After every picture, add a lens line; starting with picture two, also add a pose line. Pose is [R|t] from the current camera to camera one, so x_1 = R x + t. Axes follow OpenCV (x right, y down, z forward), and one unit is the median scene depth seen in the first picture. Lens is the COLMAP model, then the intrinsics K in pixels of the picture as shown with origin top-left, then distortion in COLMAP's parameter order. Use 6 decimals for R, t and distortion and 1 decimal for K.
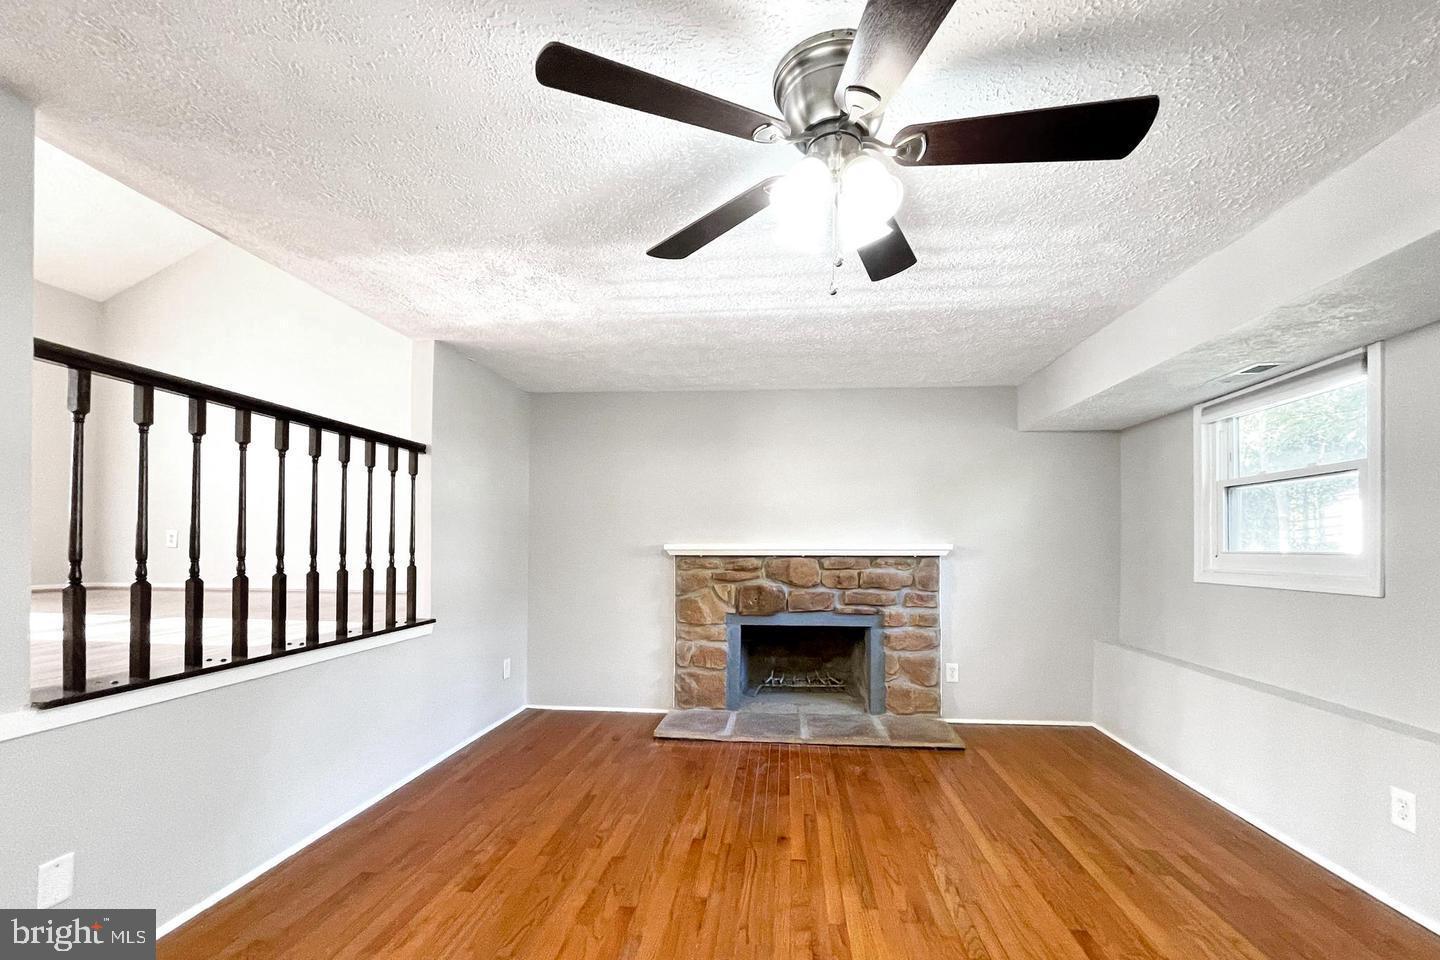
lens RADIAL K [[588.1, 0, 734.8], [0, 588.1, 539.4], [0, 0, 1]] dist [0.010832, -0.006468]
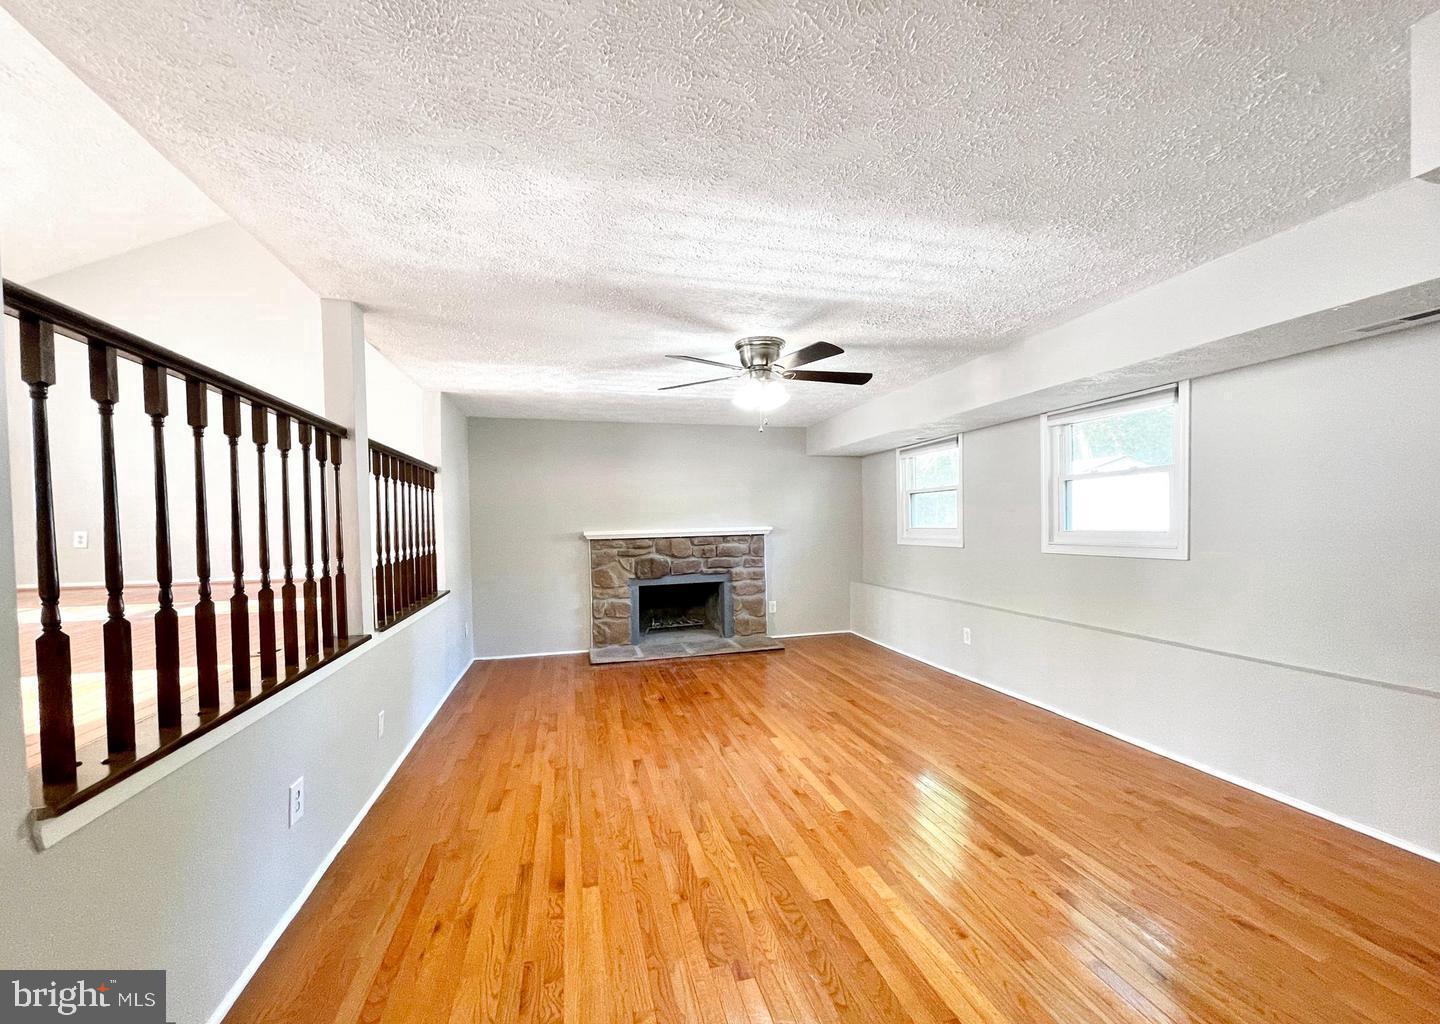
lens RADIAL K [[581.6, 0, 727.8], [0, 581.6, 538.2], [0, 0, 1]] dist [0.000531, -0.000087]
pose [[0.938097, -0.033681, 0.344731, -0.282489], [0.021109, 0.998970, 0.040159, -0.025487], [-0.345729, -0.030397, 0.937842, -0.426773]]
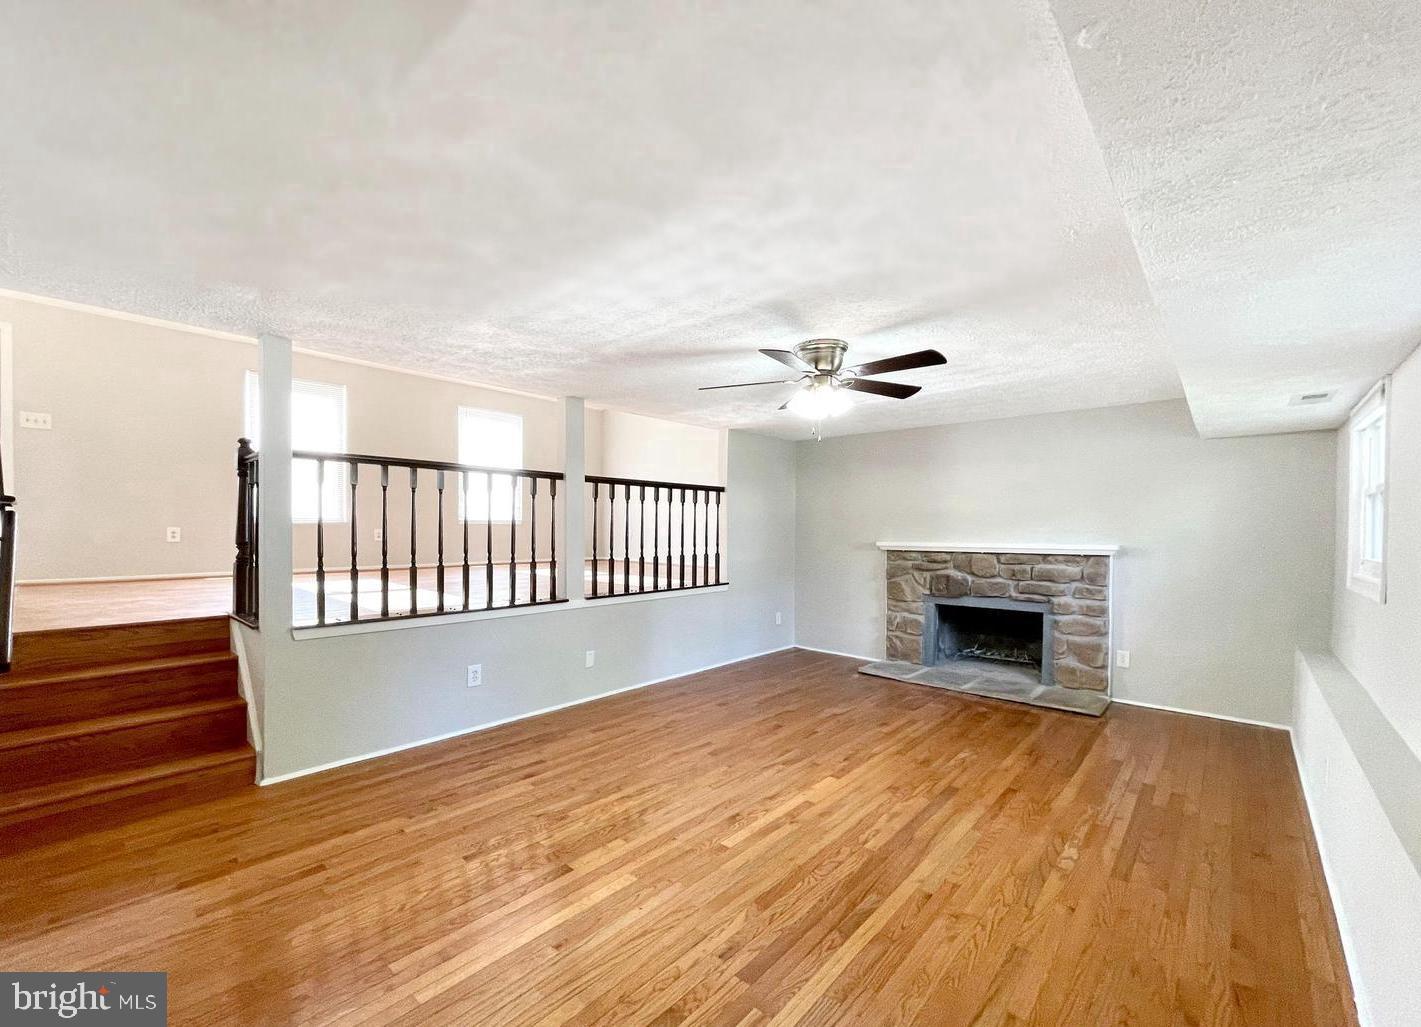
lens RADIAL K [[587.3, 0, 712.1], [0, 587.3, 533.7], [0, 0, 1]] dist [-0.000530, -0.000097]
pose [[0.801338, 0.005008, -0.598191, 0.414081], [0.002620, 0.999926, 0.011881, -0.029740], [0.598206, -0.011088, 0.801266, -0.373007]]
